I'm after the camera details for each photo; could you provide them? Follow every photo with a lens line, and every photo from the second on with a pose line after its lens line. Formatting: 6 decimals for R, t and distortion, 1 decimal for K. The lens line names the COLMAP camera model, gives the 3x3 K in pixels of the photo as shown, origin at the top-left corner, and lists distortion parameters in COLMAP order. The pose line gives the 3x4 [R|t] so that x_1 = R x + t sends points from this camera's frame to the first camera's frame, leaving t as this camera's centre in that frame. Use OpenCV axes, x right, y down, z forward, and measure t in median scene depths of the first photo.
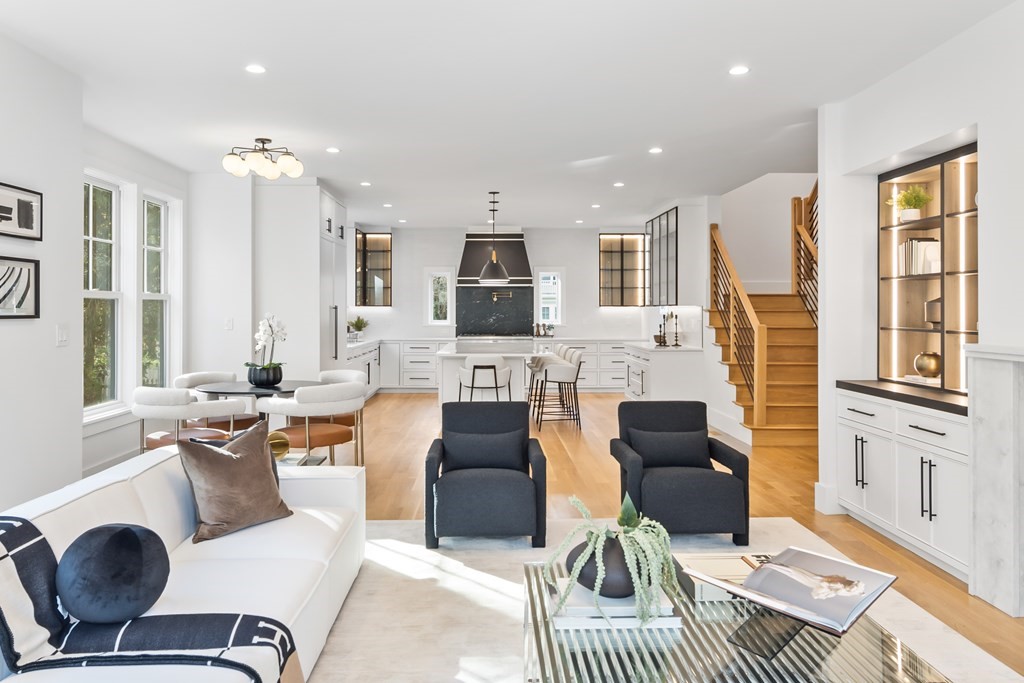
lens RADIAL K [[793.0, 0, 504.1], [0, 793.0, 316.1], [0, 0, 1]] dist [-0.002043, -0.001747]
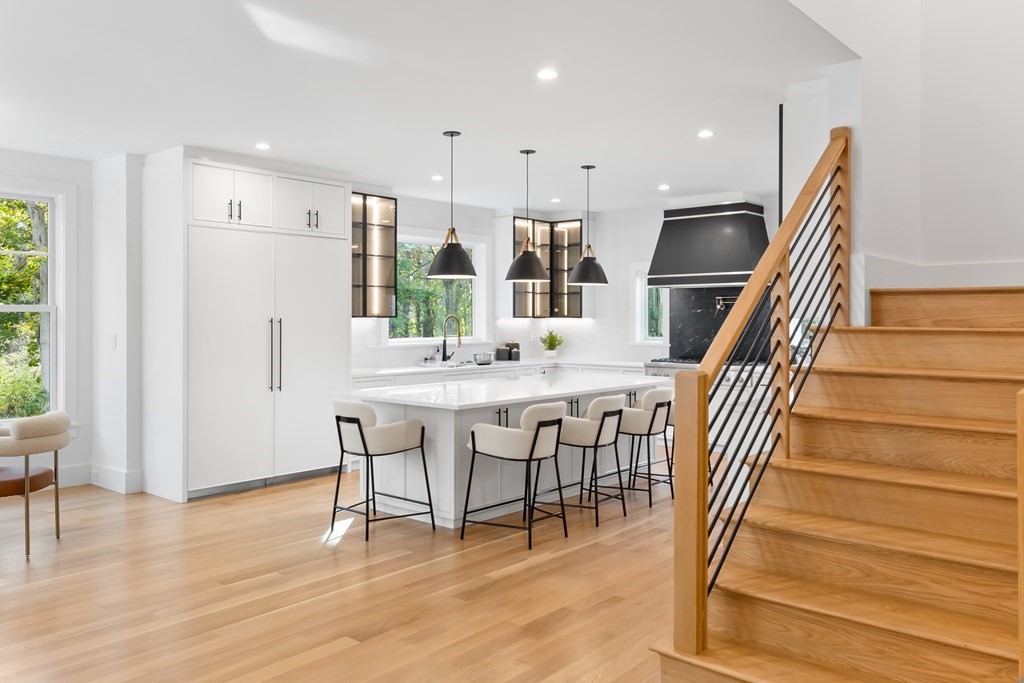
lens RADIAL K [[793.0, 0, 504.1], [0, 793.0, 316.1], [0, 0, 1]] dist [-0.002043, -0.001747]
pose [[0.757628, -0.001521, -0.652684, 0.291615], [-0.006635, 0.999928, -0.010031, -0.005907], [0.652653, 0.011931, 0.757563, 0.393559]]
